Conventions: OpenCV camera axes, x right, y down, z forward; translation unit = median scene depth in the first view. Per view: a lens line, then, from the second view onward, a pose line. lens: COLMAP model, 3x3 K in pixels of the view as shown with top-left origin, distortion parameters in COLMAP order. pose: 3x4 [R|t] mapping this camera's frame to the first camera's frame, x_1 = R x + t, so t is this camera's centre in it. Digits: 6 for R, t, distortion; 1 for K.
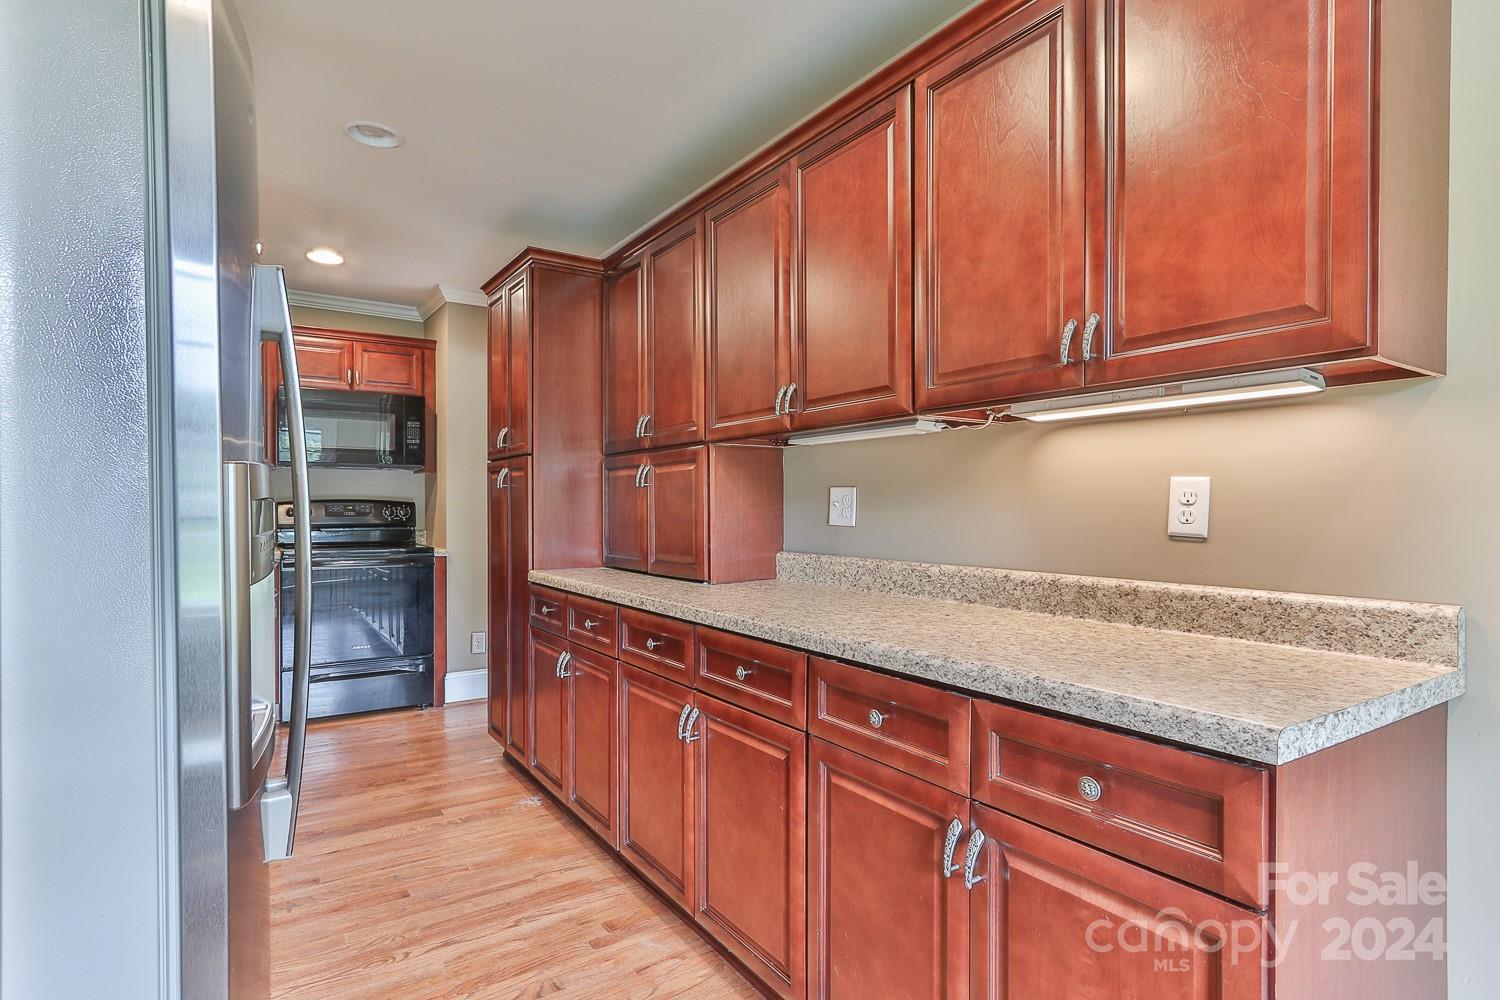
lens RADIAL K [[780.8, 0, 739.1], [0, 780.8, 506.9], [0, 0, 1]] dist [0.000335, 0.000229]
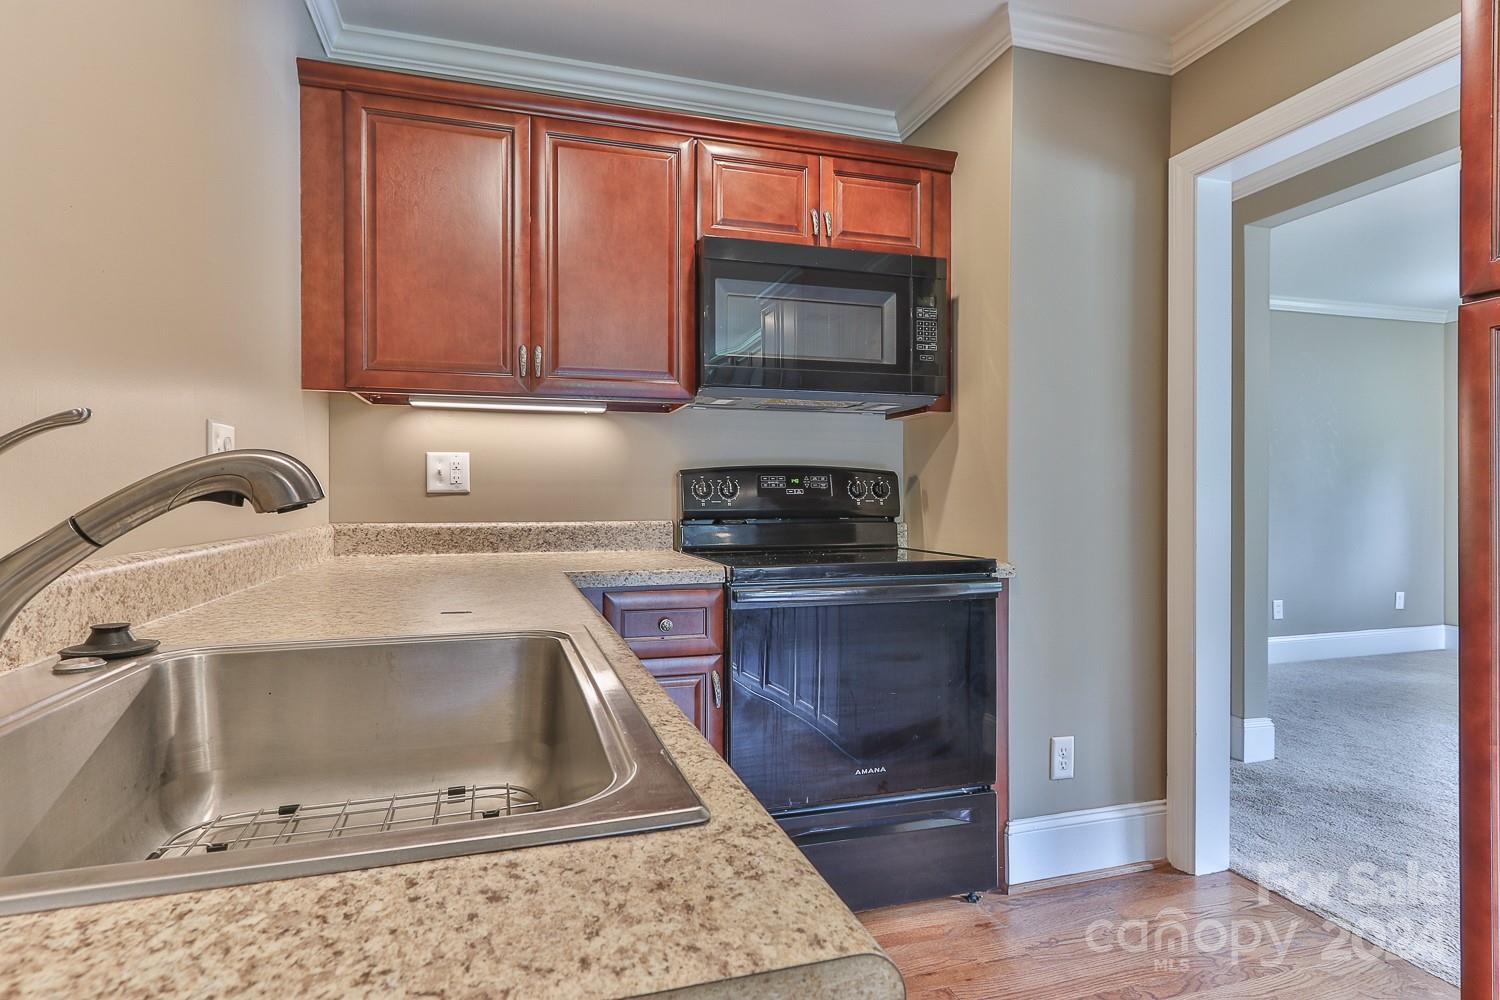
lens RADIAL K [[780.8, 0, 739.1], [0, 780.8, 506.9], [0, 0, 1]] dist [0.000335, 0.000229]
pose [[0.959082, 0.001030, -0.283128, -0.386968], [0.001493, 0.999961, 0.008696, 0.014063], [0.283126, -0.008763, 0.959043, 0.479590]]
